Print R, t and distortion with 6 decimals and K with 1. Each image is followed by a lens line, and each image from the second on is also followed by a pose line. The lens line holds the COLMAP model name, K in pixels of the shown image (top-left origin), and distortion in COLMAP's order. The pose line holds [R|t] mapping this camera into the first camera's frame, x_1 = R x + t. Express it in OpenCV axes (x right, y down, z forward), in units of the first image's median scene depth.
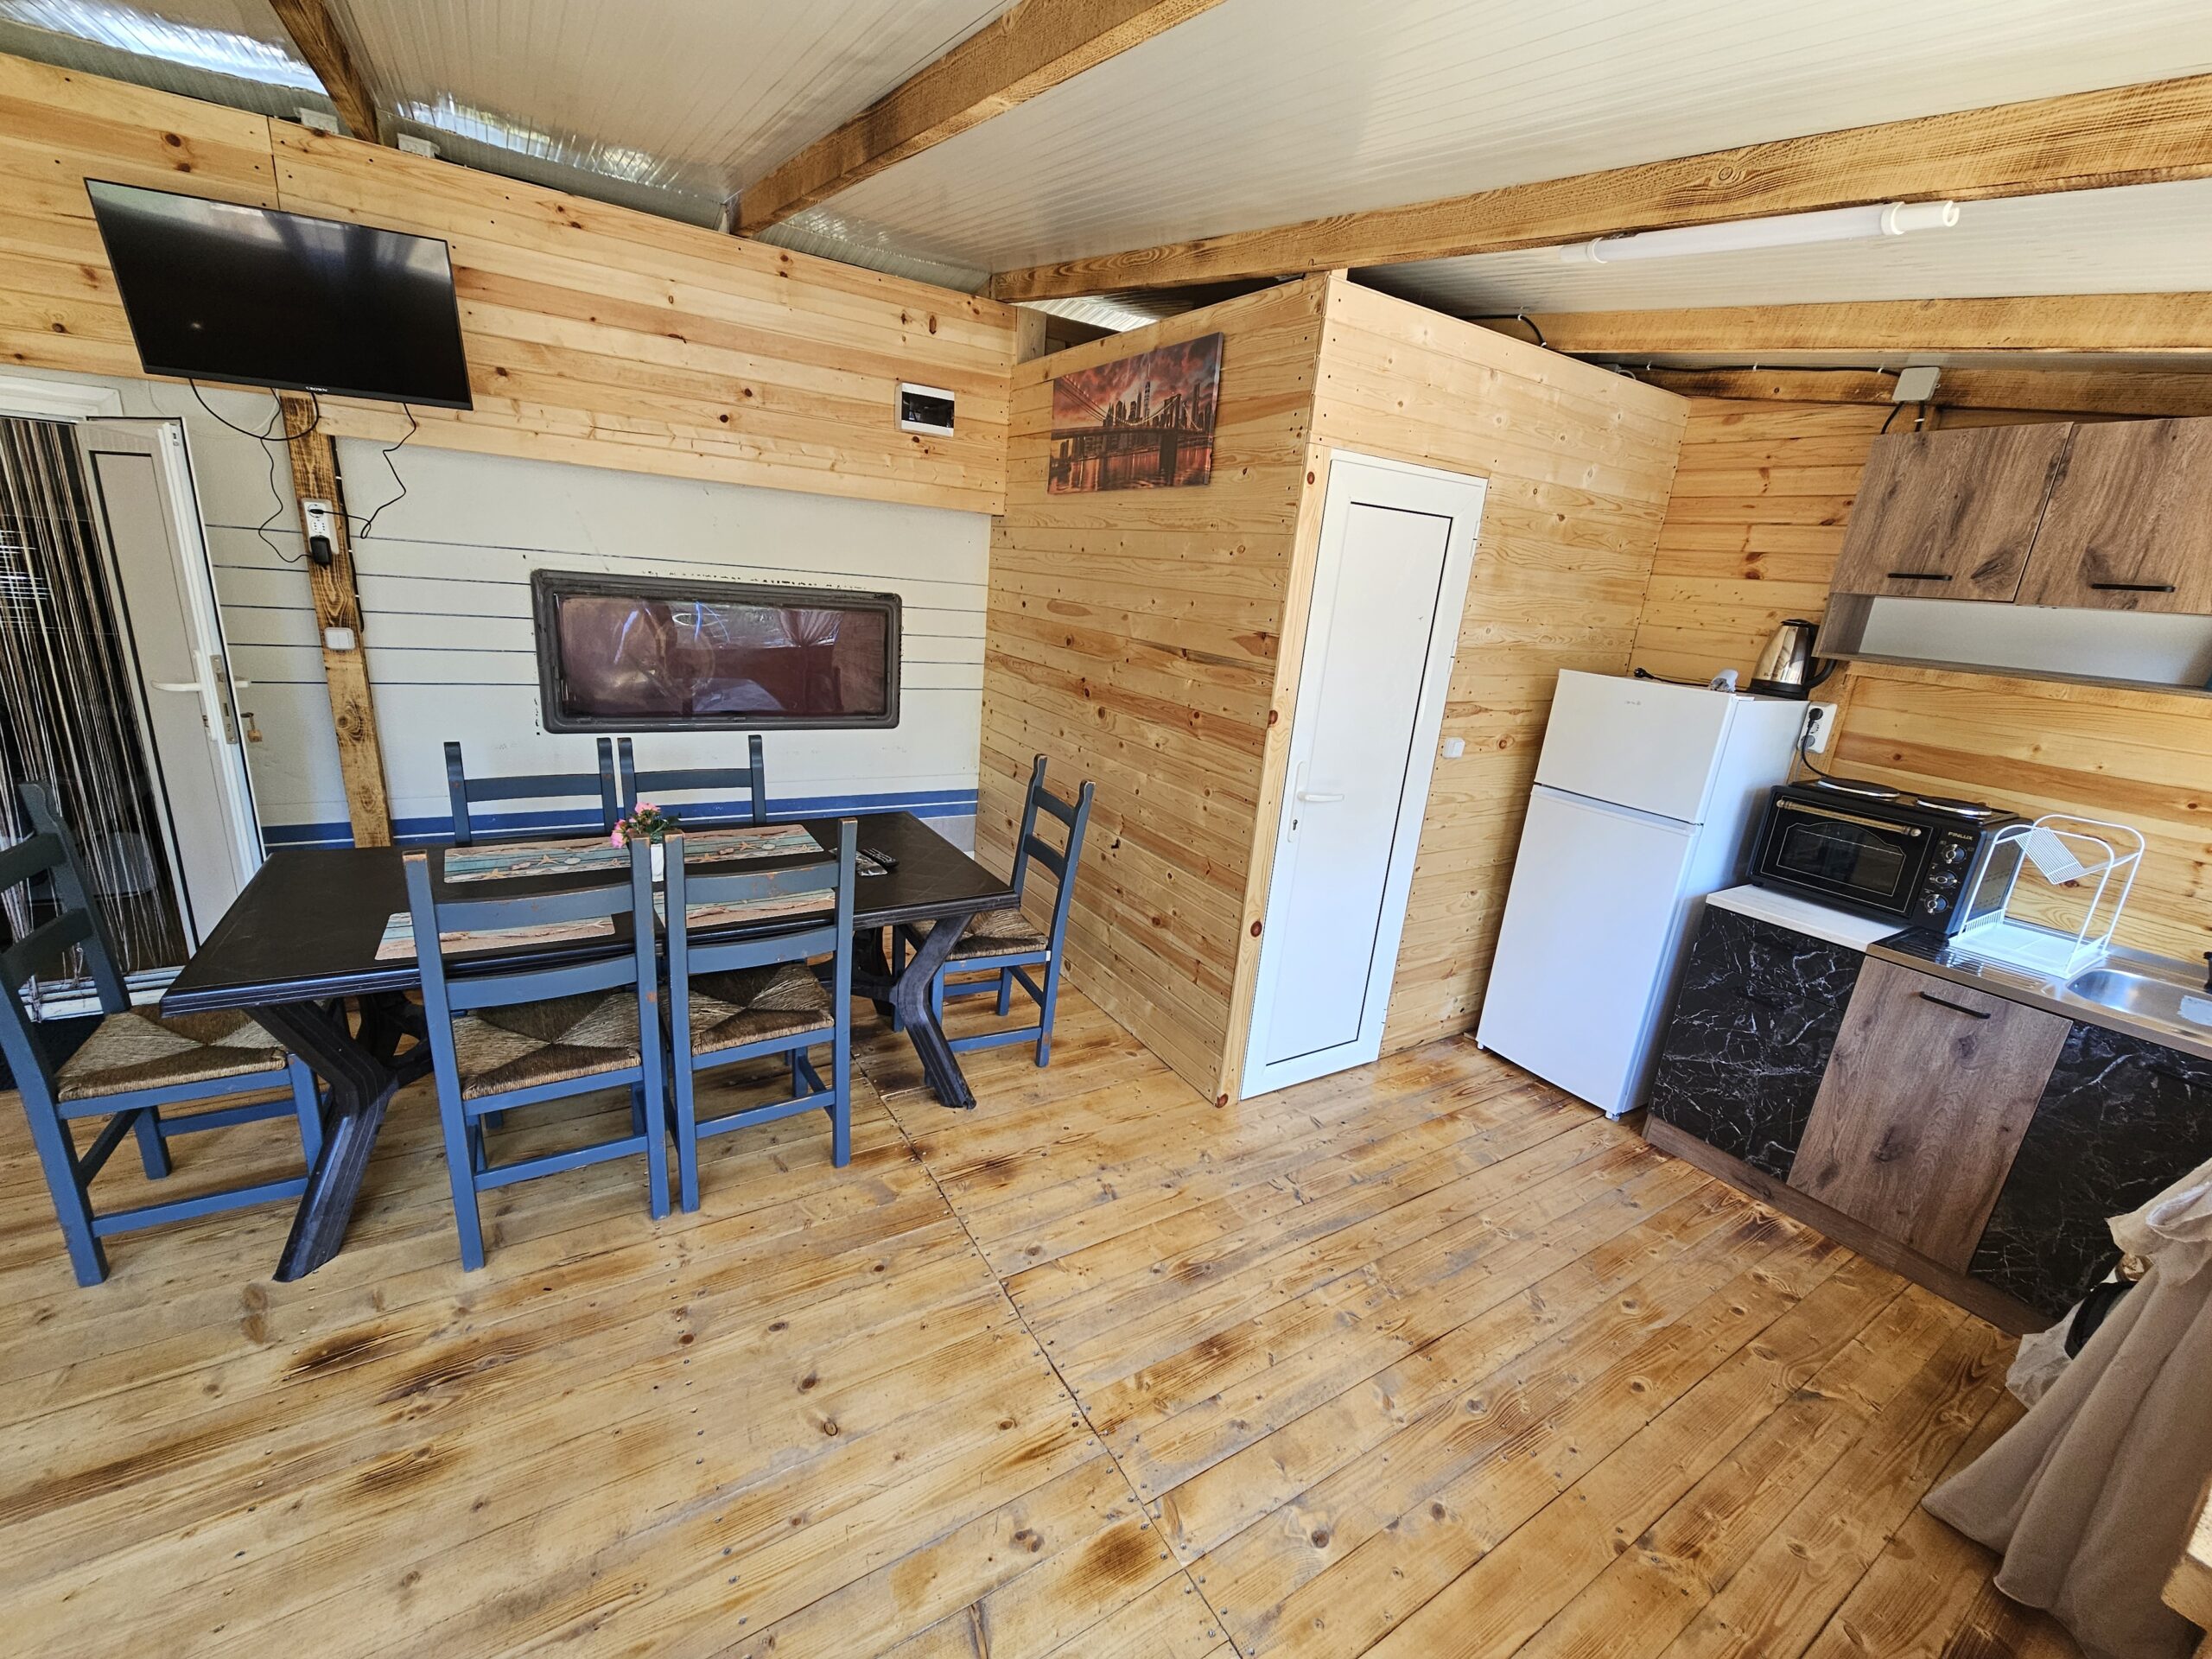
lens RADIAL K [[904.7, 0, 1101.0], [0, 904.7, 842.9], [0, 0, 1]] dist [-0.000408, -0.001120]
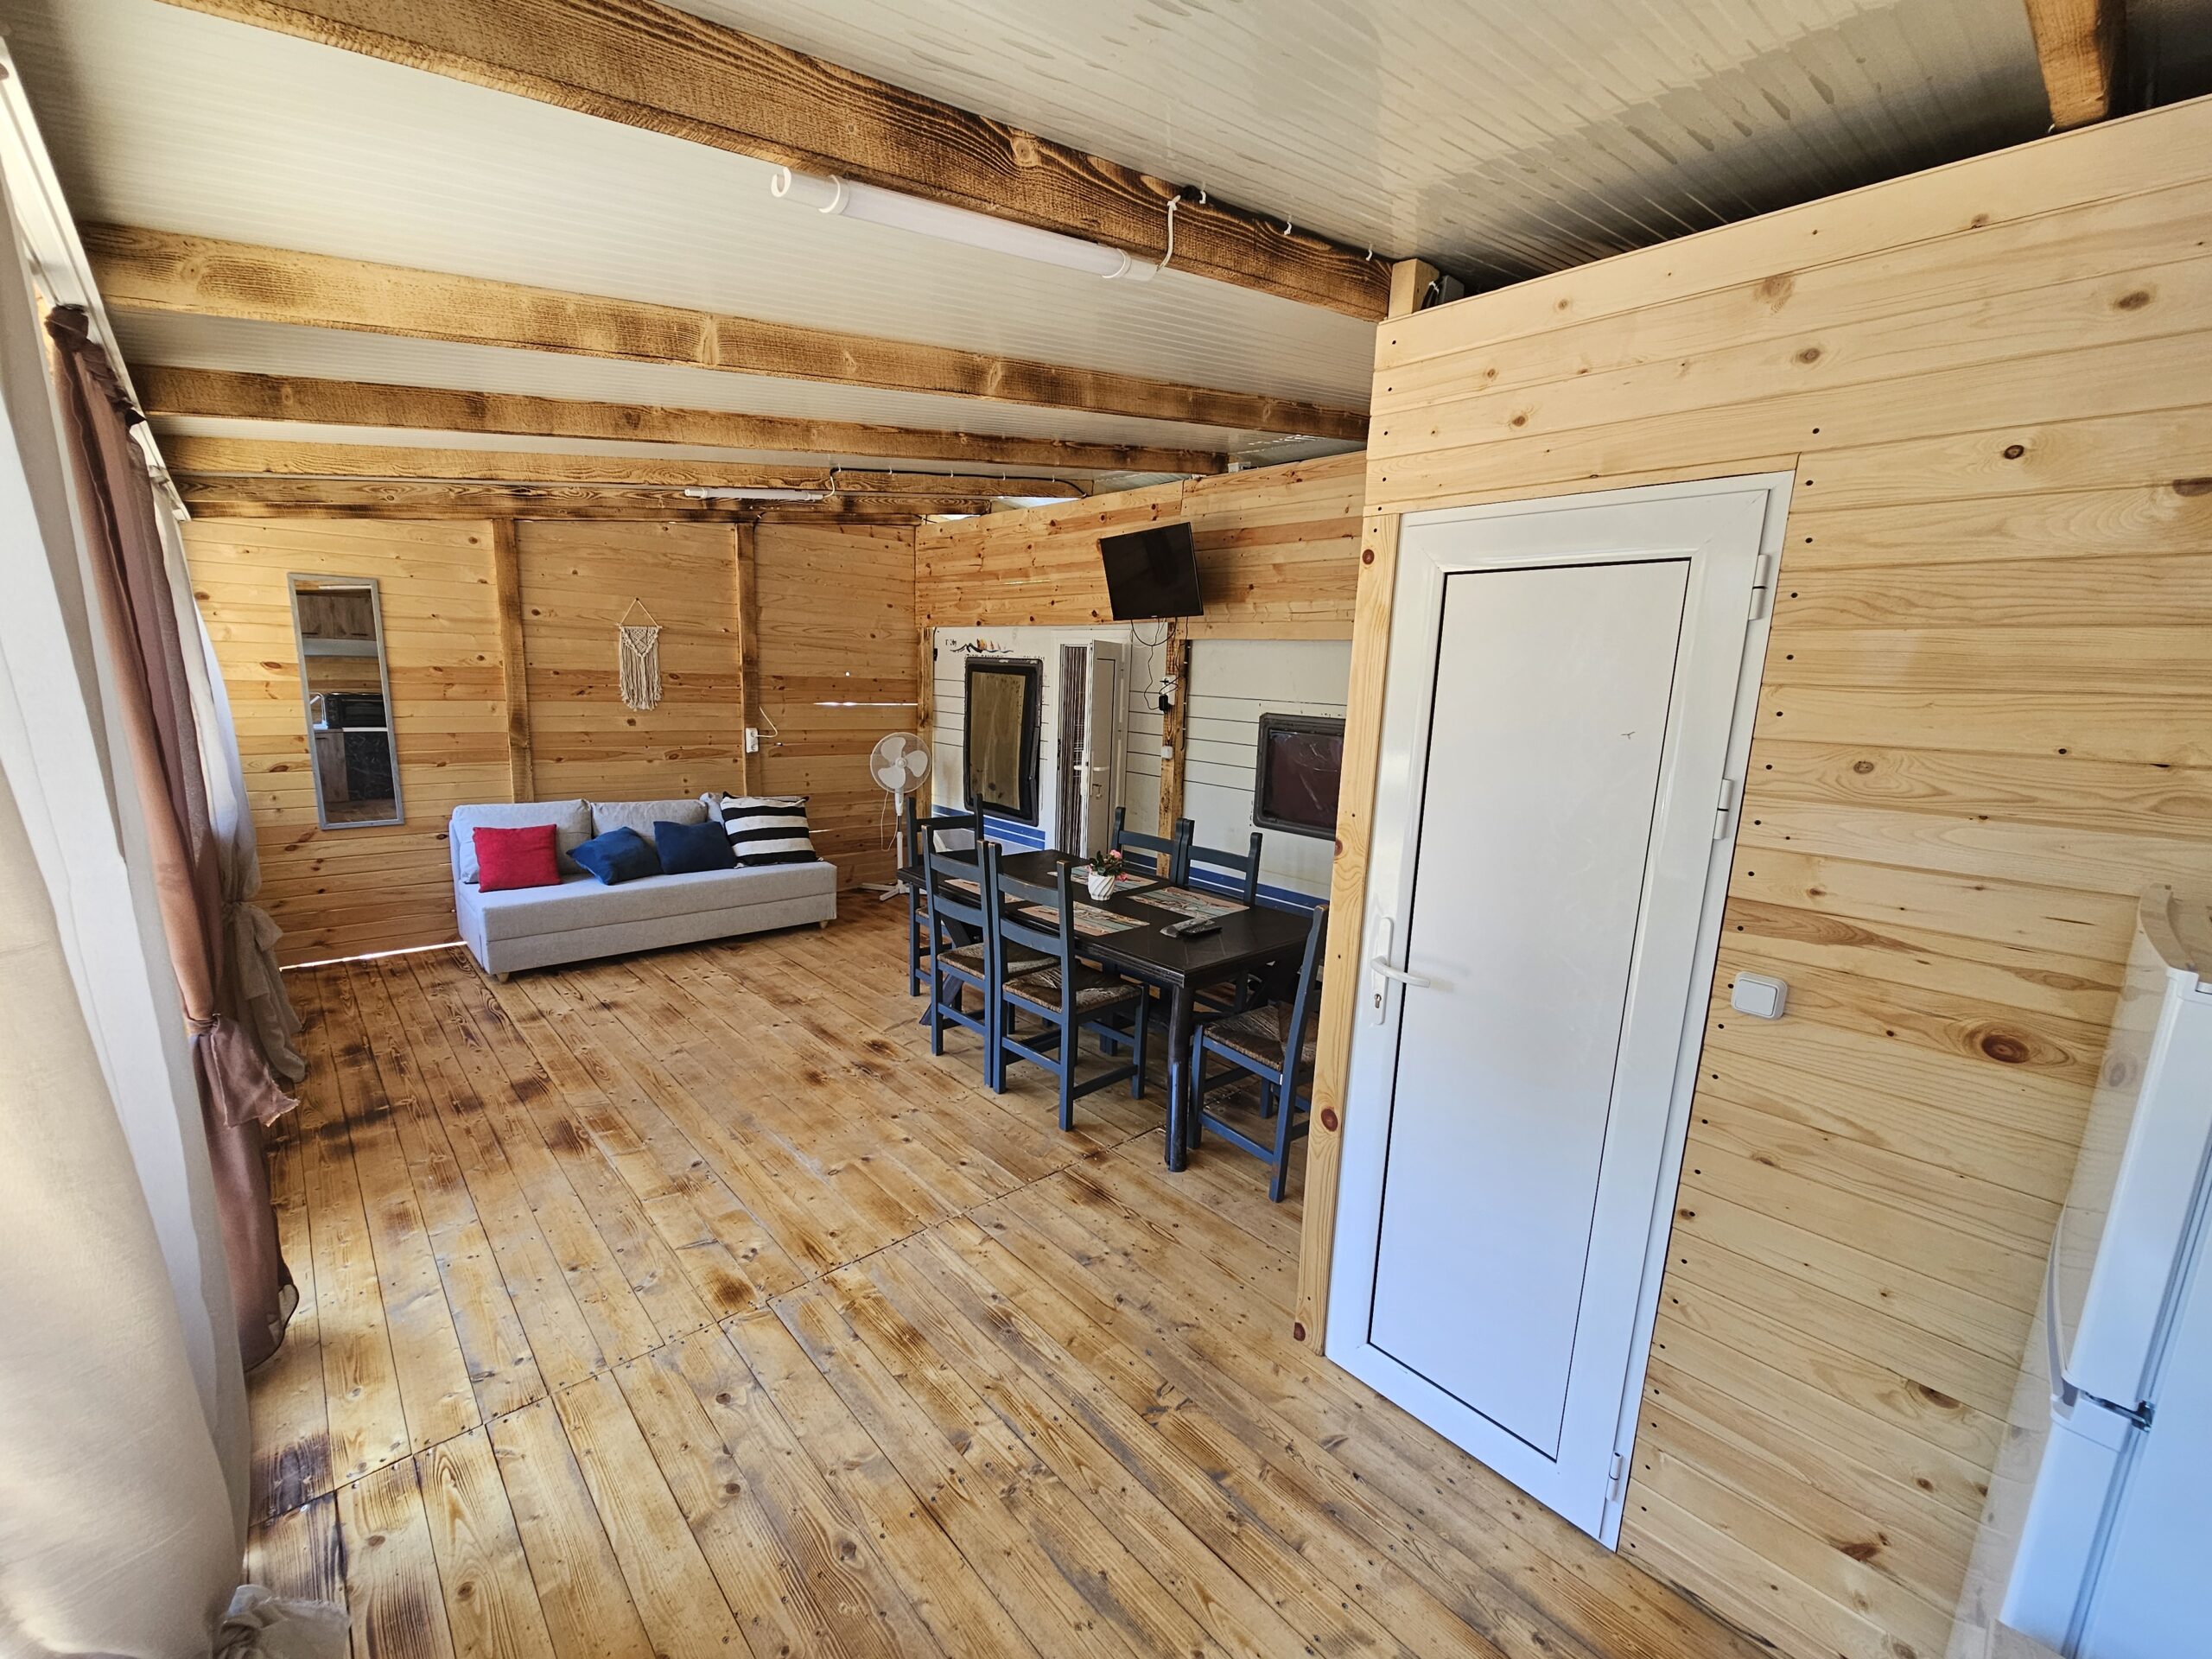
lens RADIAL K [[904.7, 0, 1101.0], [0, 904.7, 842.9], [0, 0, 1]] dist [-0.000408, -0.001120]
pose [[0.188243, 0.108400, -0.976122, 0.873209], [-0.302380, 0.952008, 0.047409, -0.108906], [0.934415, 0.286235, 0.211987, 0.588651]]
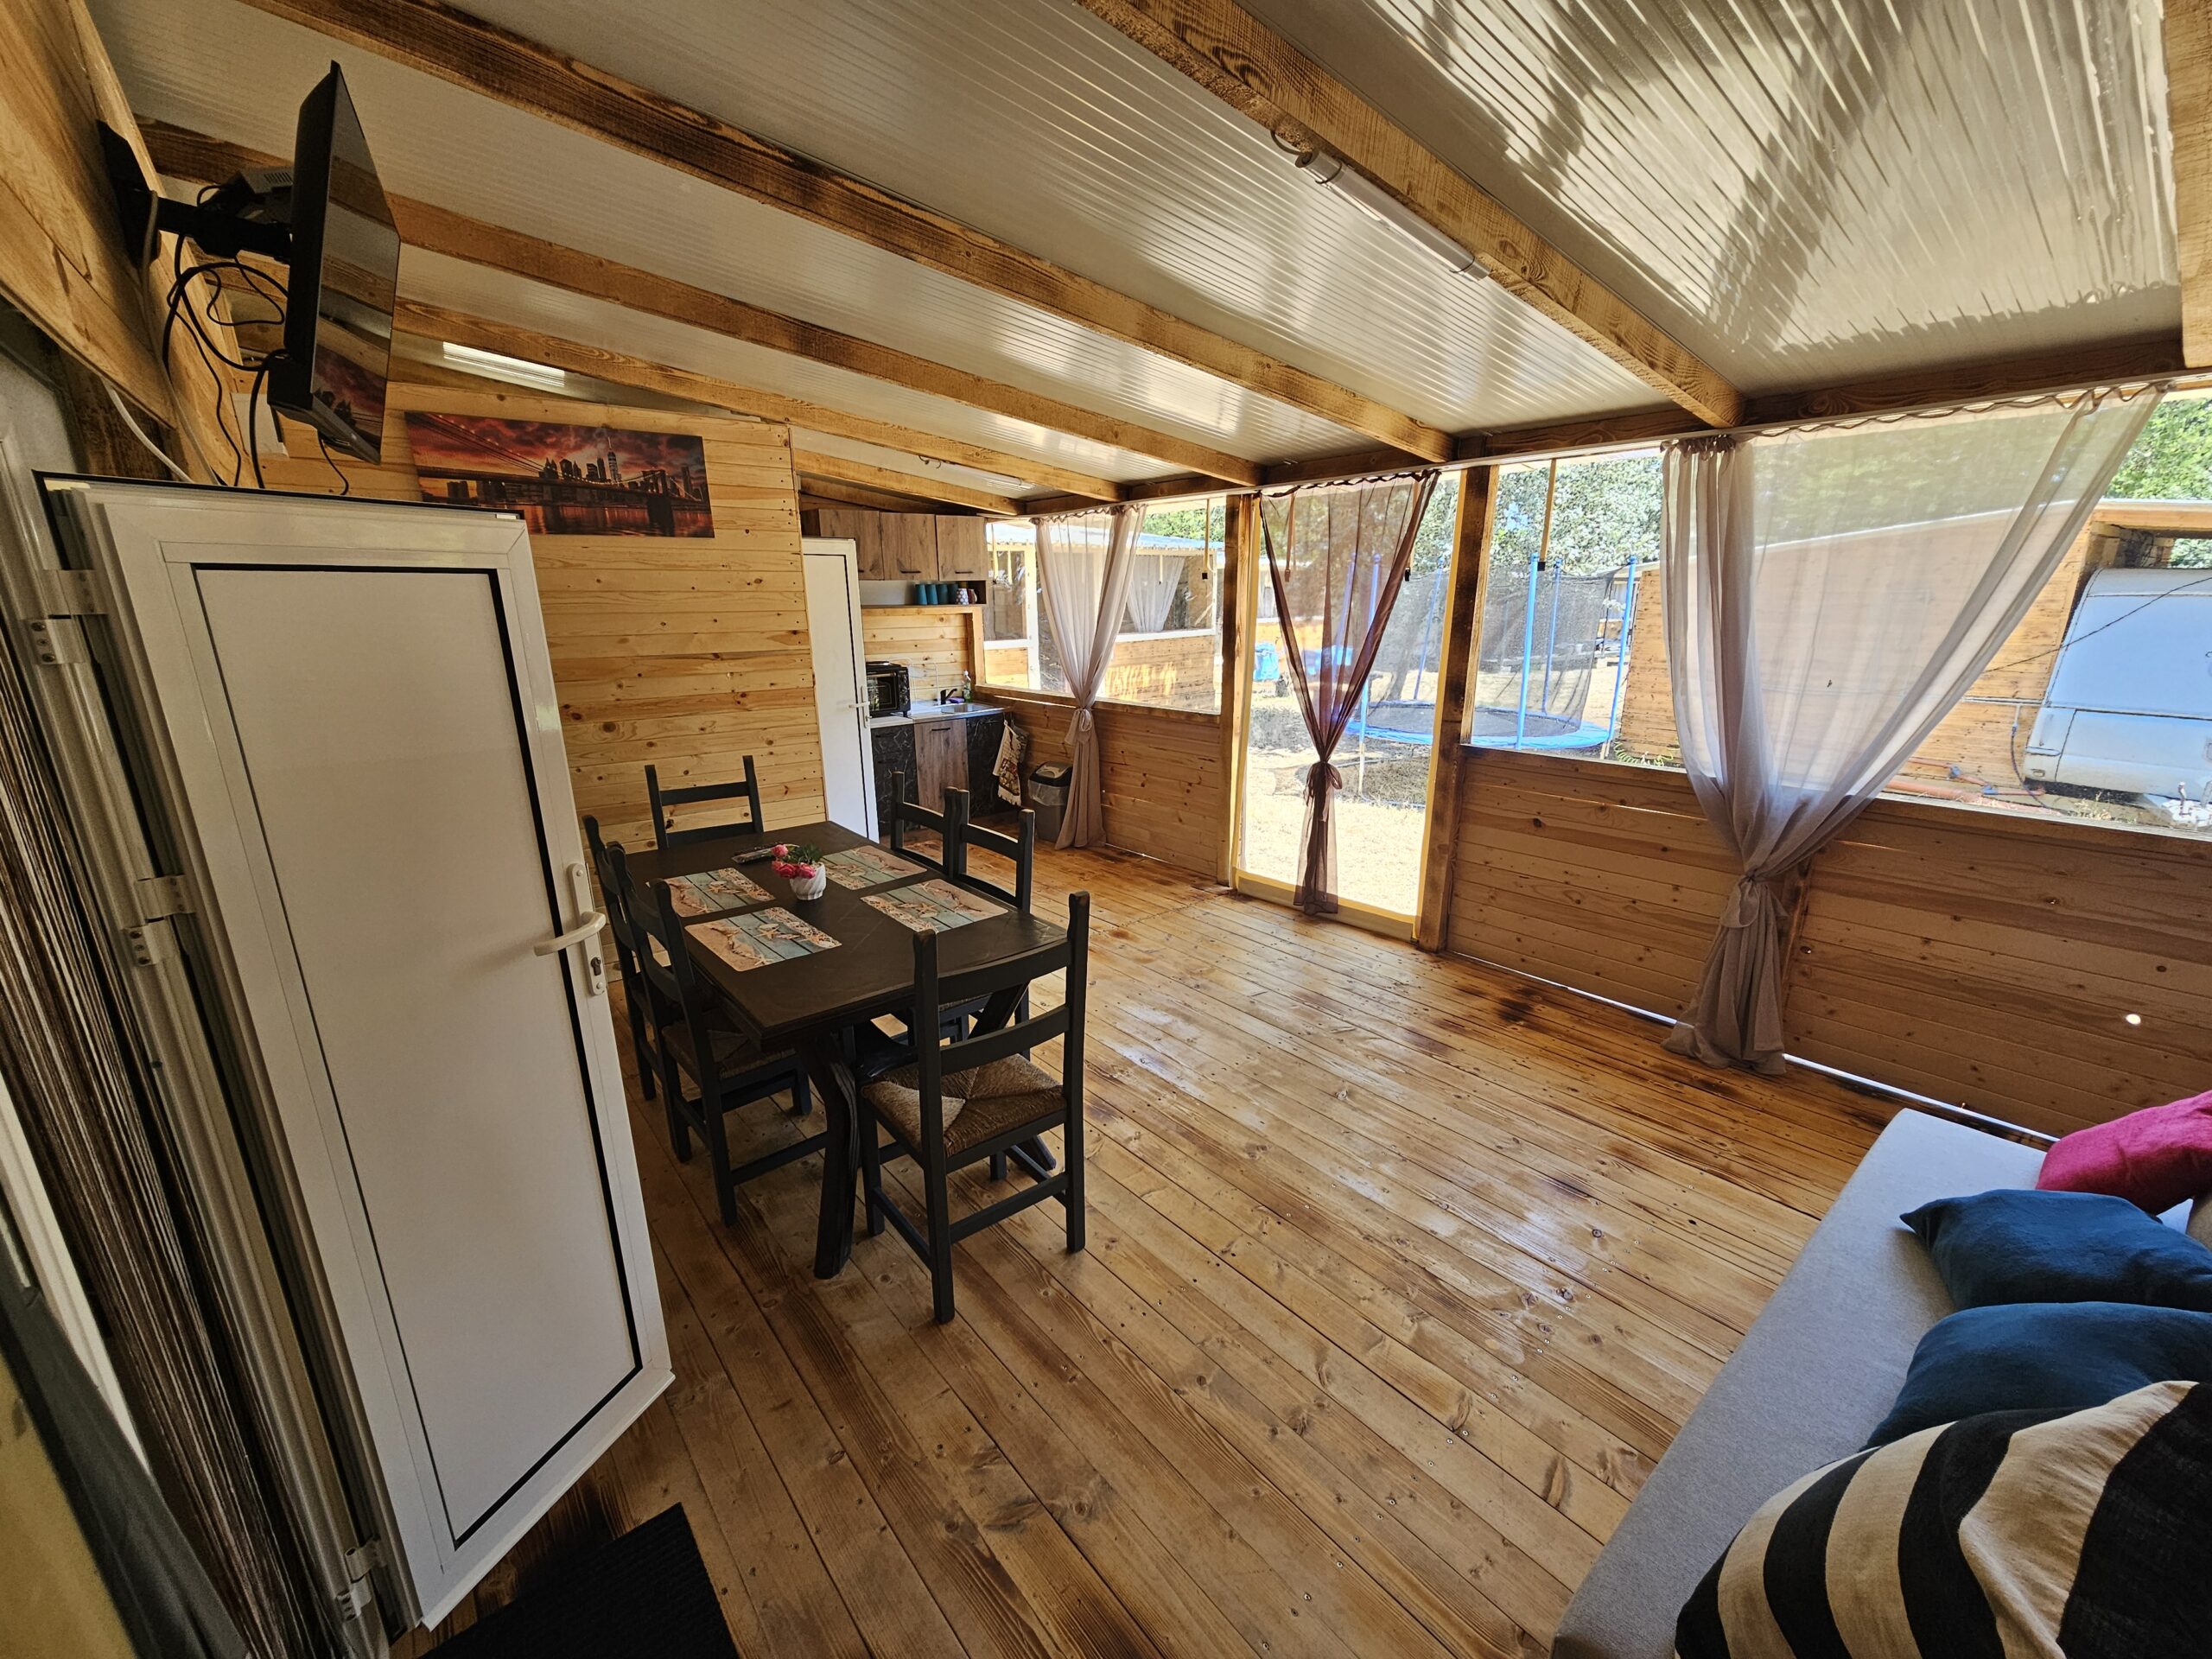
lens RADIAL K [[904.7, 0, 1101.0], [0, 904.7, 842.9], [0, 0, 1]] dist [-0.000408, -0.001120]
pose [[-0.128579, -0.346126, 0.929335, -1.450514], [0.284108, 0.884978, 0.368913, -0.315553], [-0.950132, 0.311466, -0.015453, 0.571595]]
